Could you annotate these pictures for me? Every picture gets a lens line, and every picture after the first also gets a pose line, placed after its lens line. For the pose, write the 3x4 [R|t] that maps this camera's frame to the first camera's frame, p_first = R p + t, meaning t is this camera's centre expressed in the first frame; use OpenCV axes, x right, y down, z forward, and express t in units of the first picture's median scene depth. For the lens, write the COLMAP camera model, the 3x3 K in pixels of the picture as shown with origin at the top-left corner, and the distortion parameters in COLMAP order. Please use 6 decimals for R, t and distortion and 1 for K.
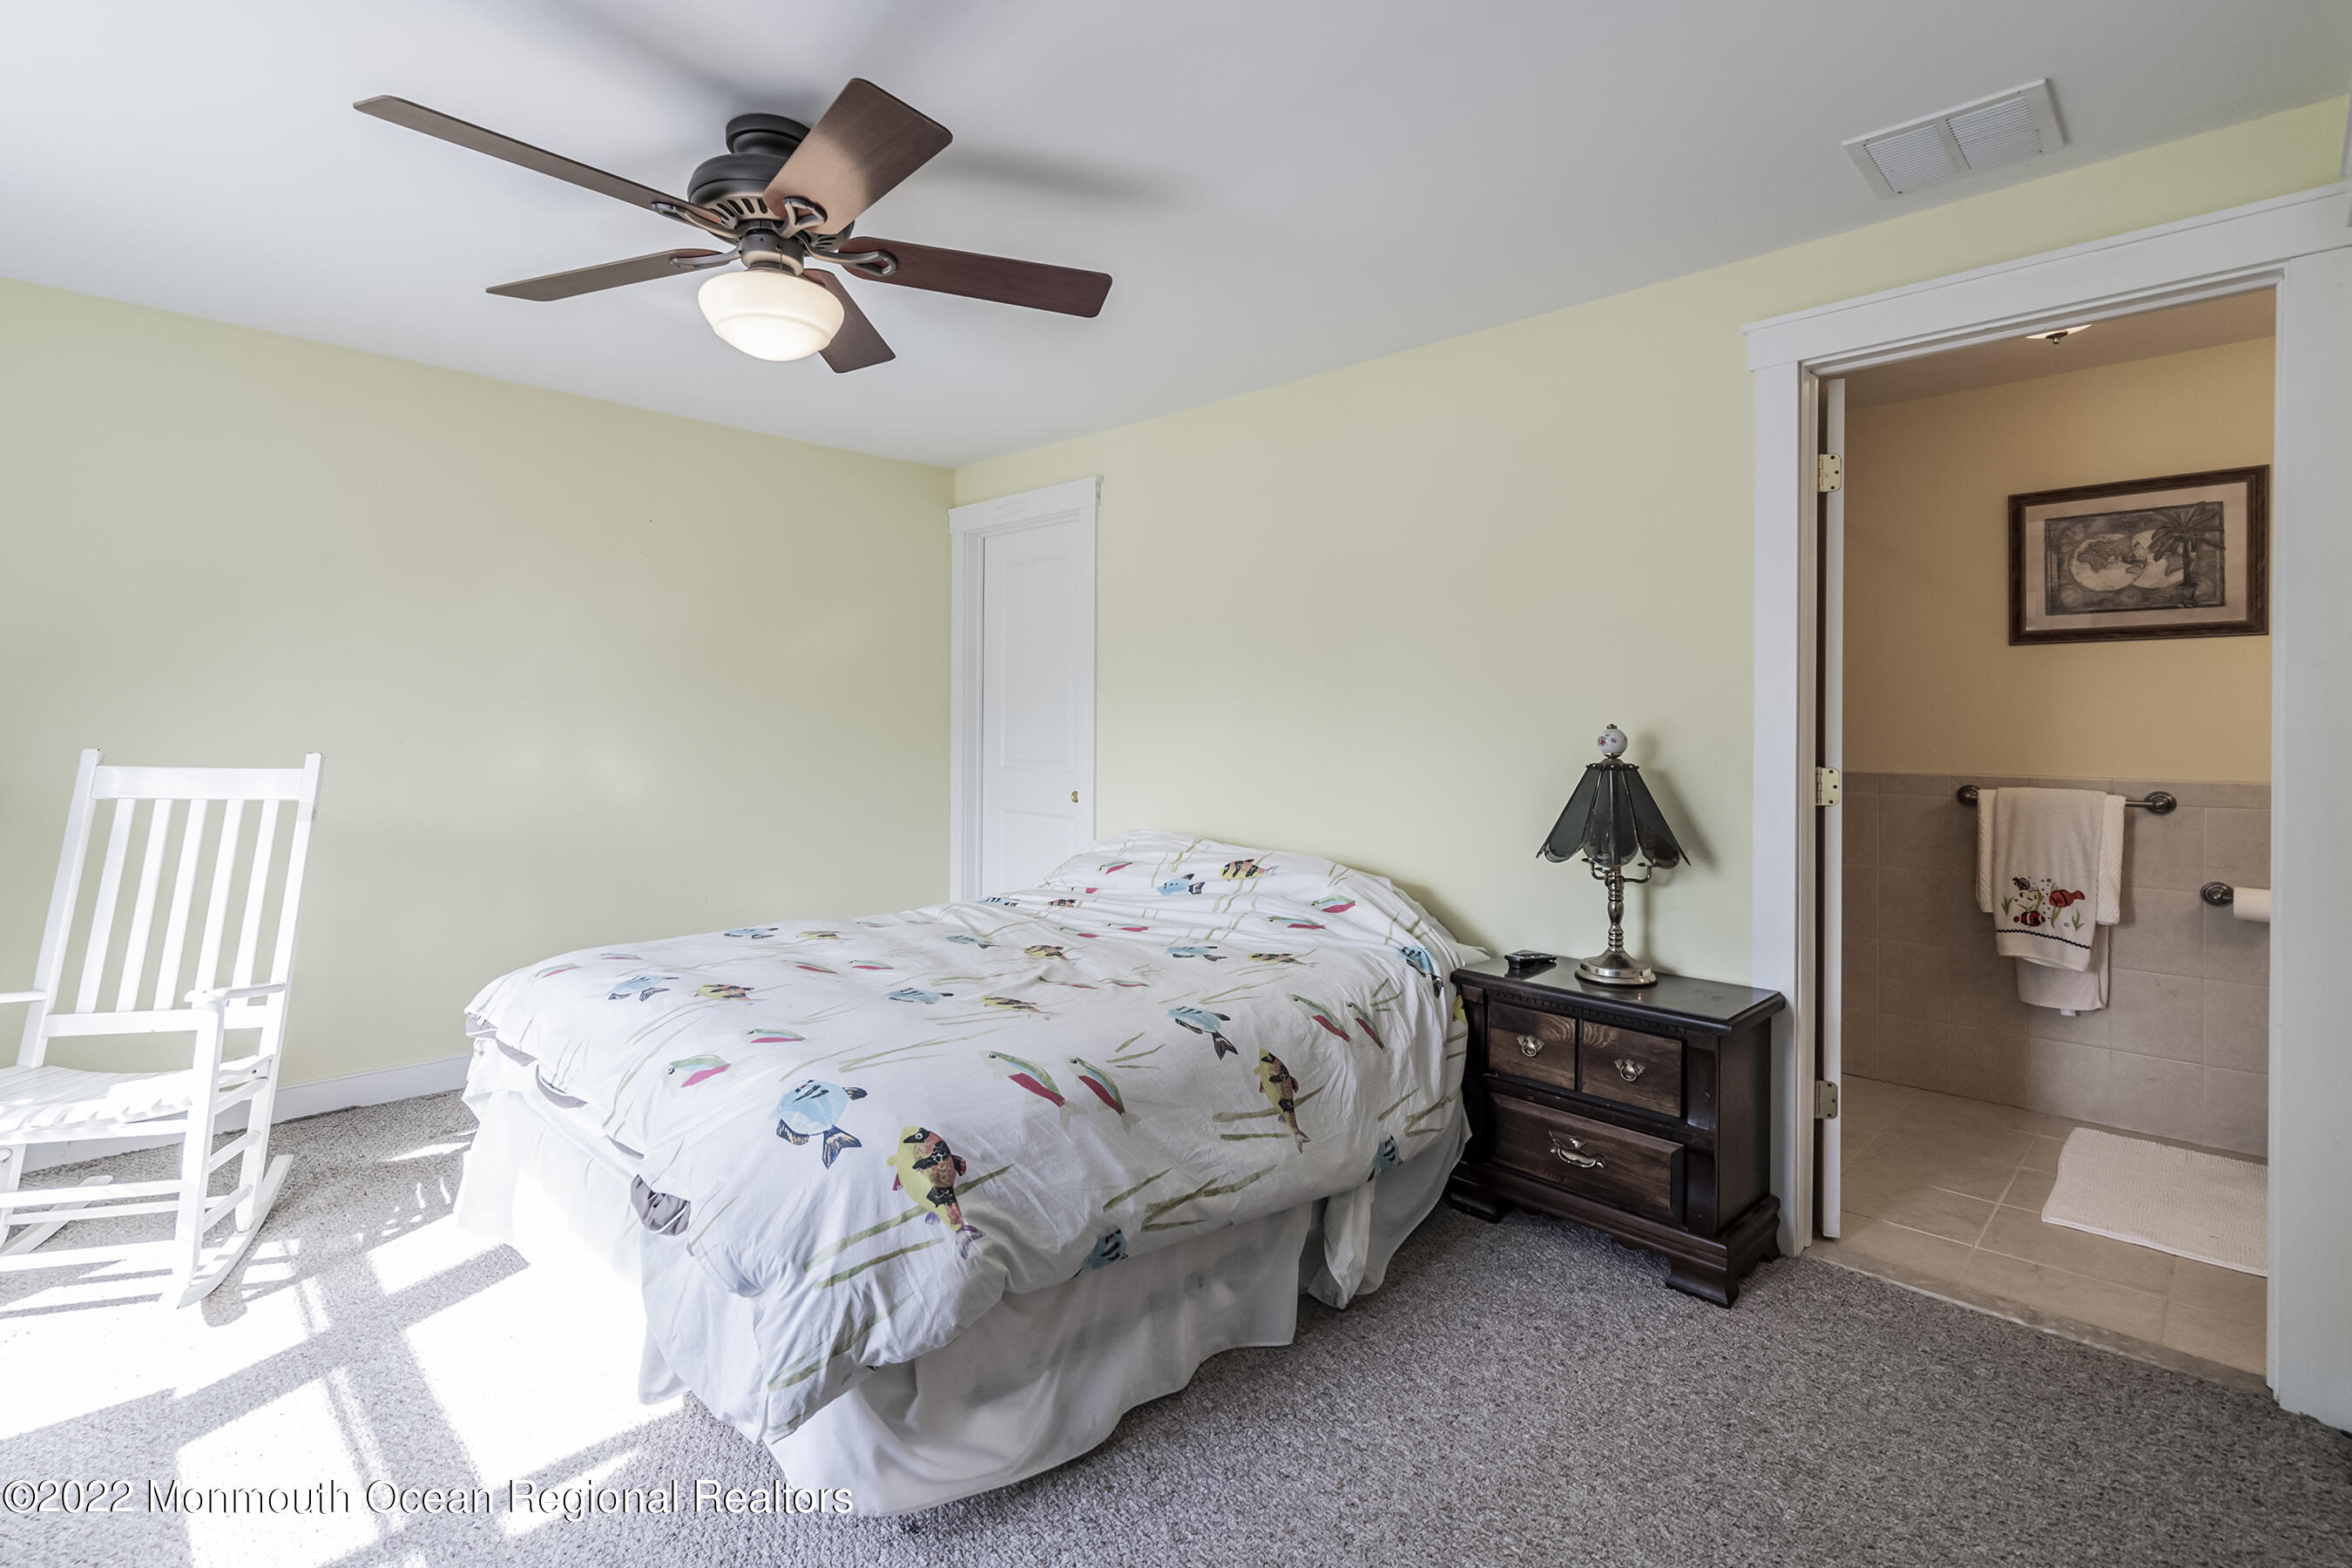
lens RADIAL K [[1082.9, 0, 1163.2], [0, 1082.9, 714.8], [0, 0, 1]] dist [0.000237, 0.000334]
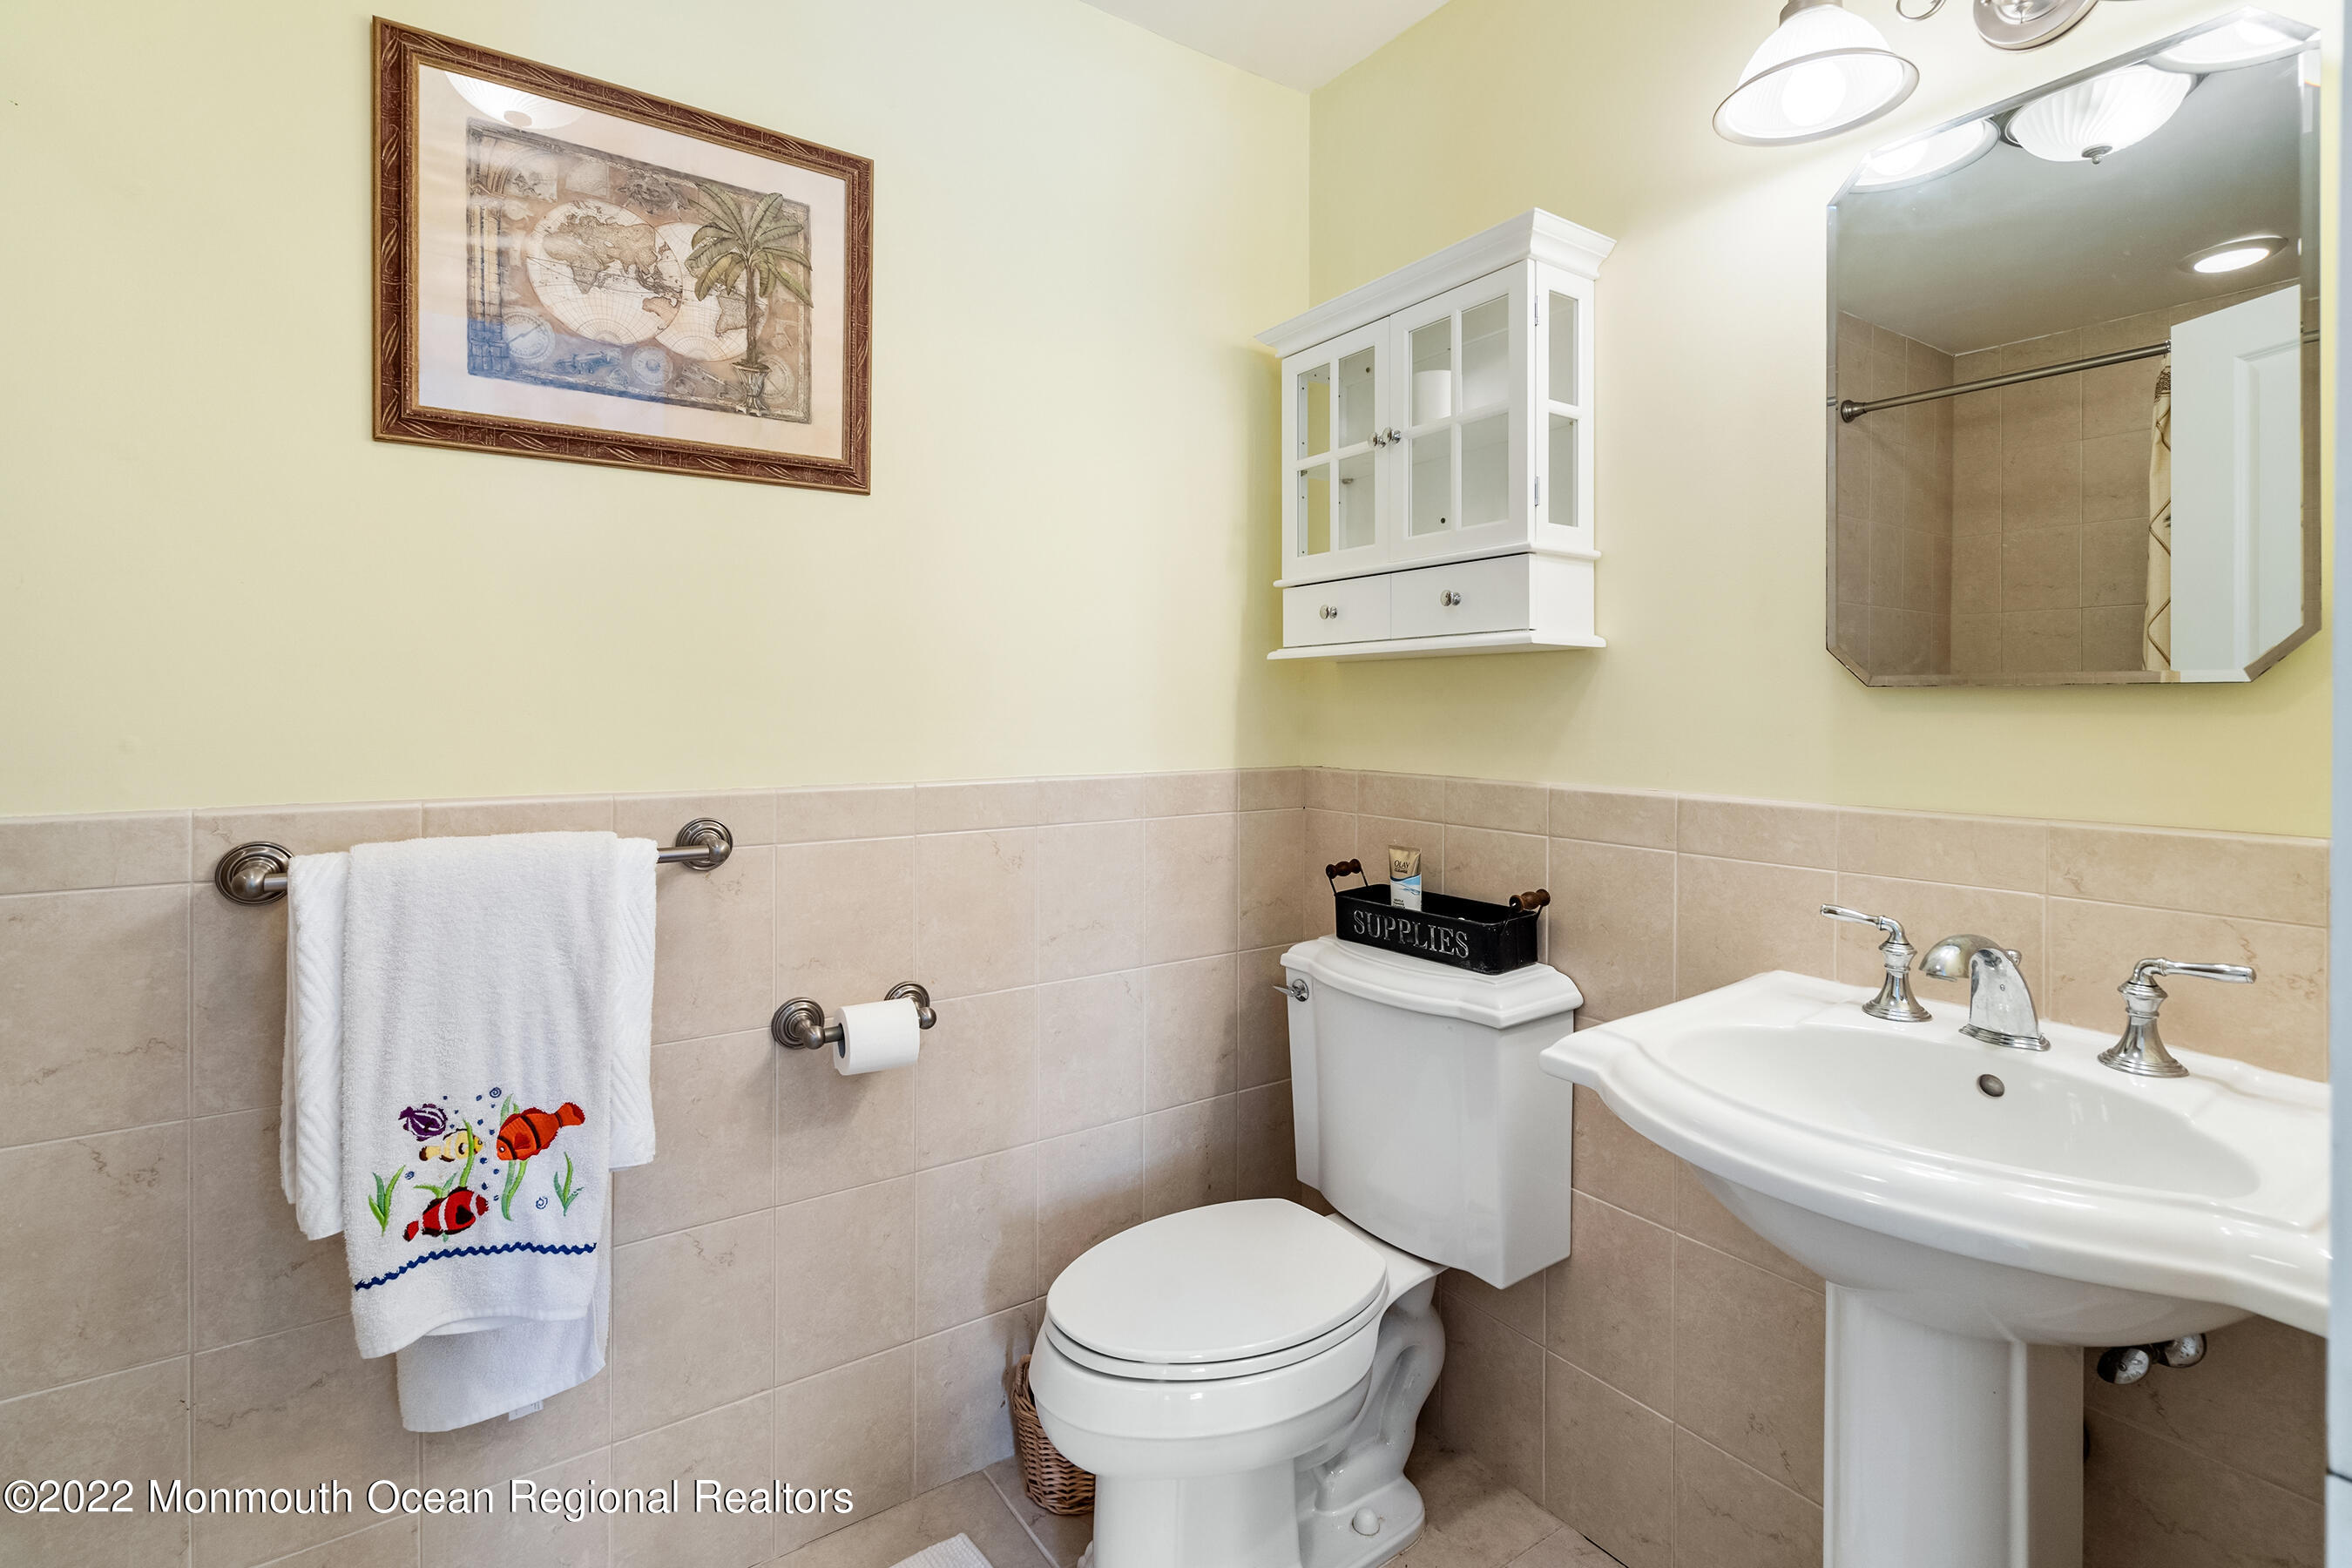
lens RADIAL K [[1082.9, 0, 1163.2], [0, 1082.9, 714.8], [0, 0, 1]] dist [0.000237, 0.000334]
pose [[0.177180, -0.010843, 0.984119, 0.505434], [-0.011476, 0.999849, 0.013082, 0.019857], [-0.984111, -0.013612, 0.177029, 0.721918]]
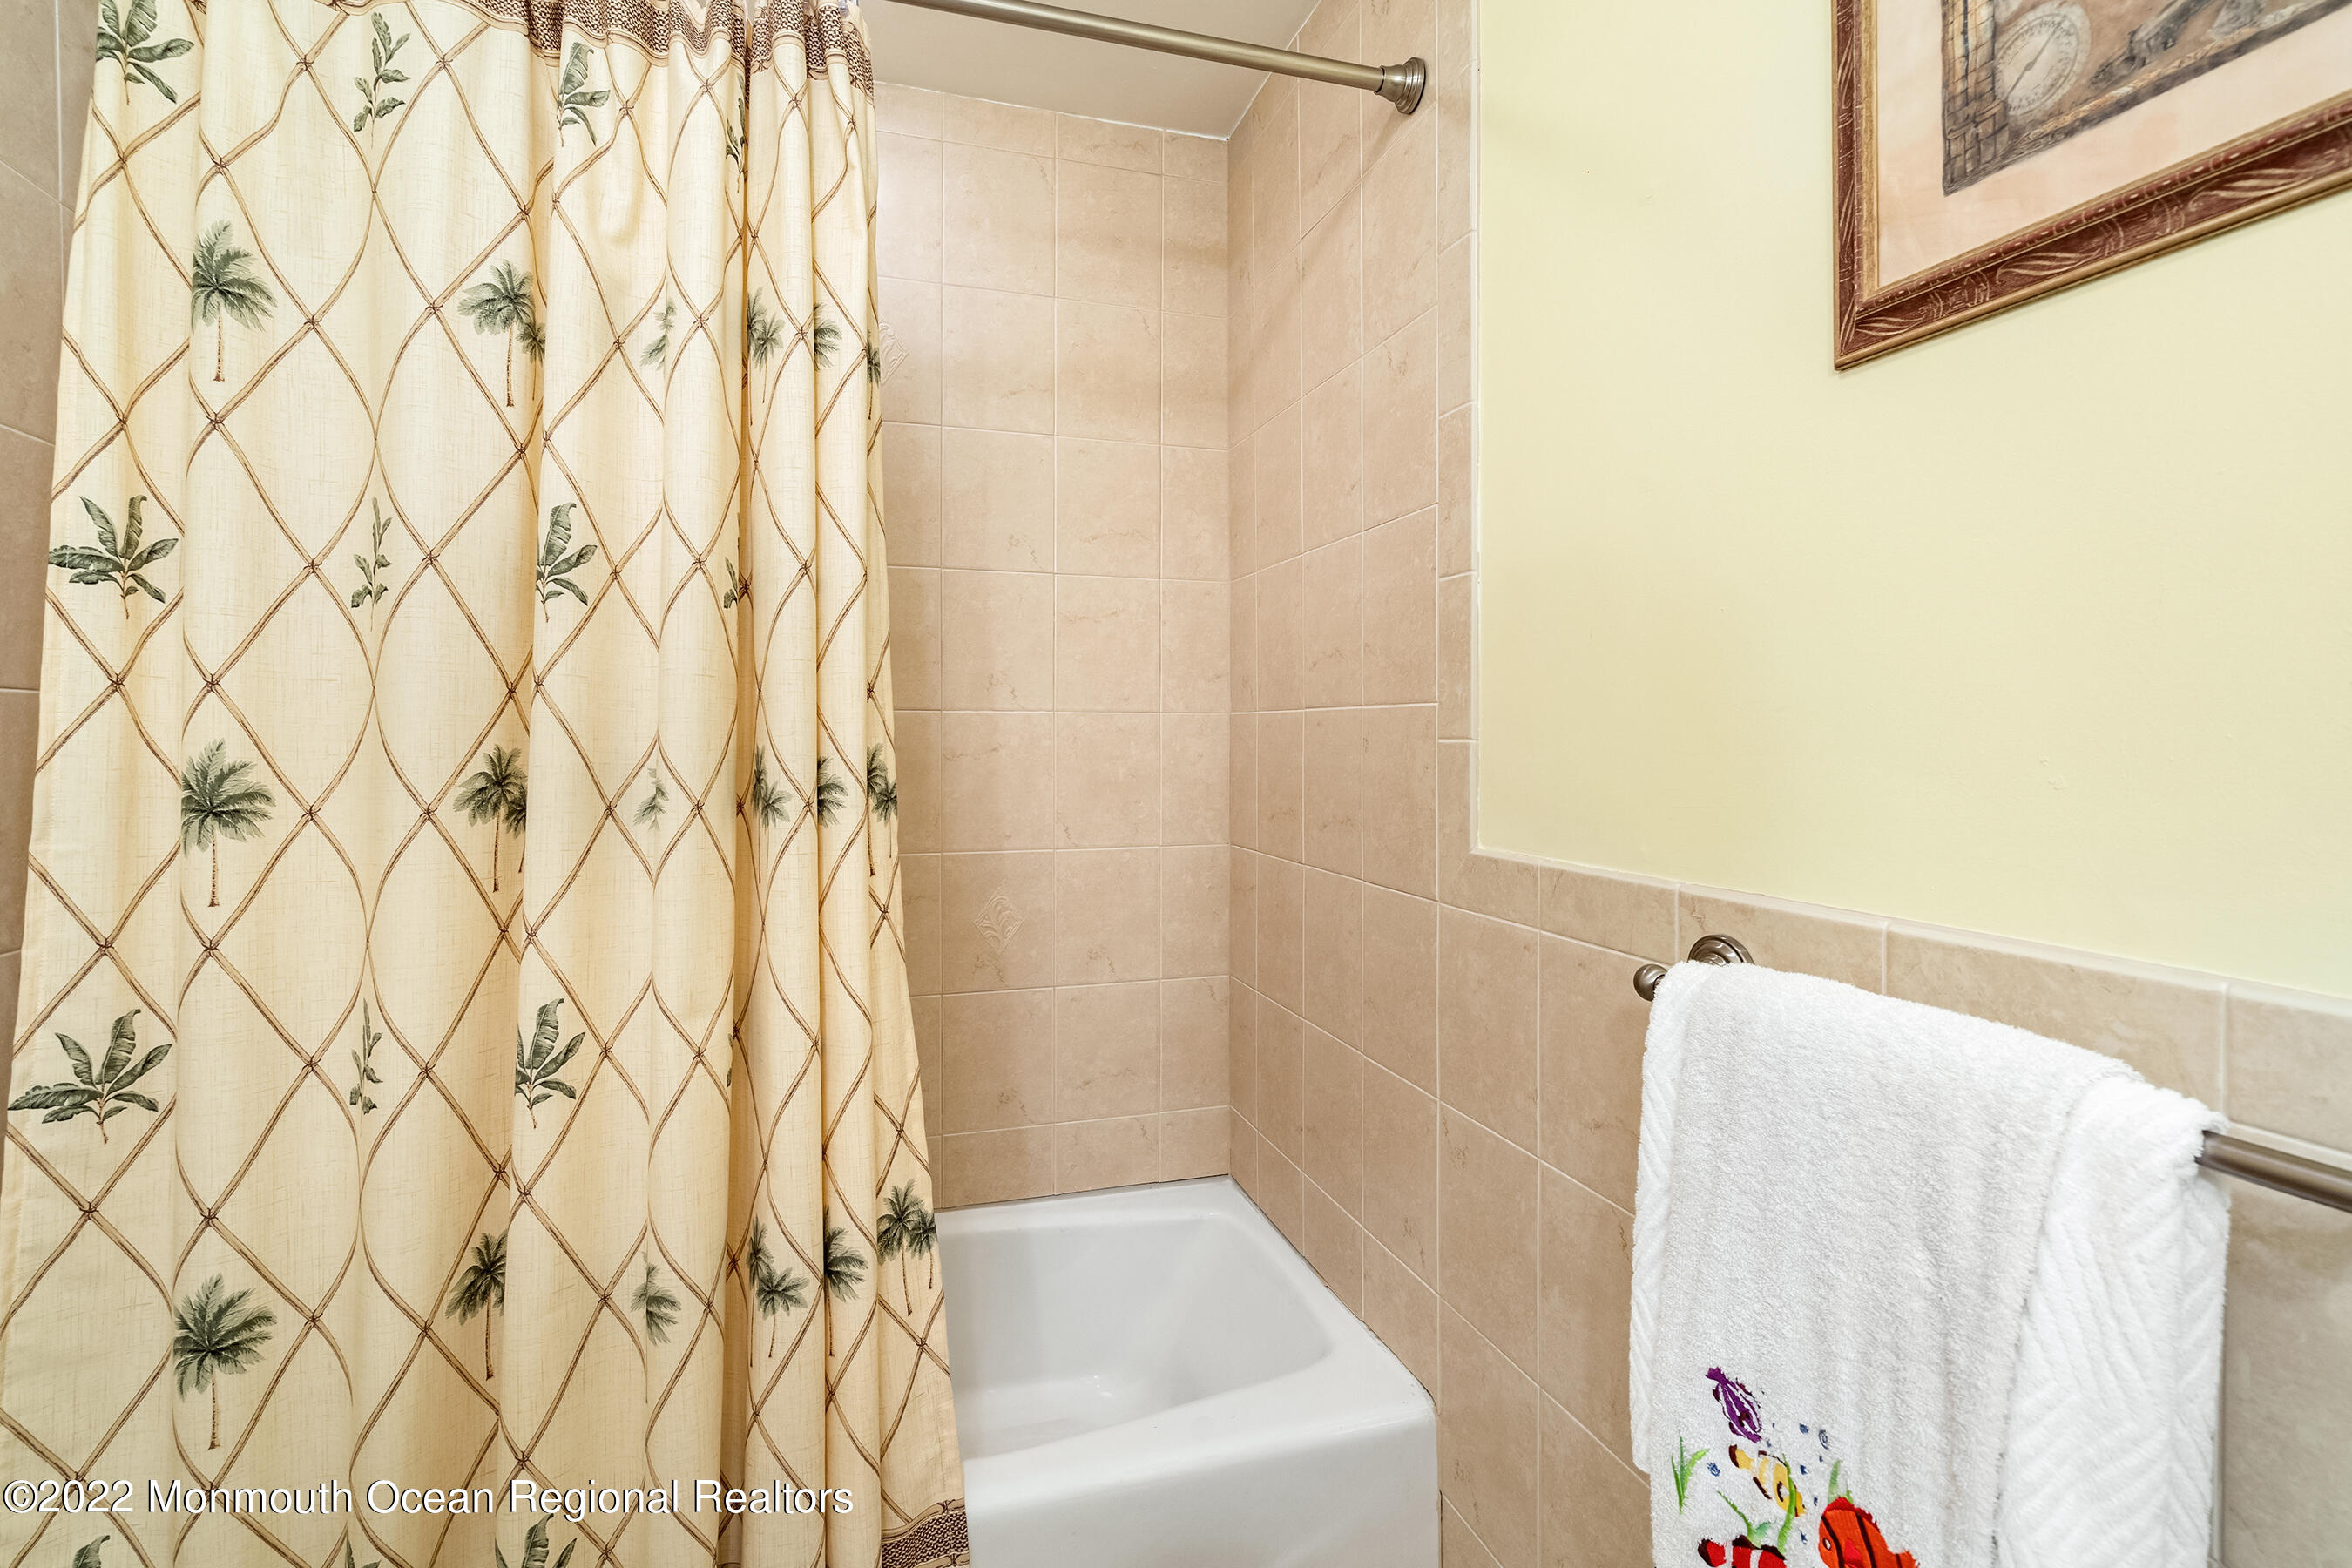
lens RADIAL K [[1097.2, 0, 1166.7], [0, 1097.2, 742.6], [0, 0, 1]] dist [0.011898, 0.000009]
pose [[0.890547, -0.007688, -0.454826, 0.806628], [0.017612, 0.999690, 0.017586, 0.011894], [0.454550, -0.023671, 0.890407, 0.757125]]
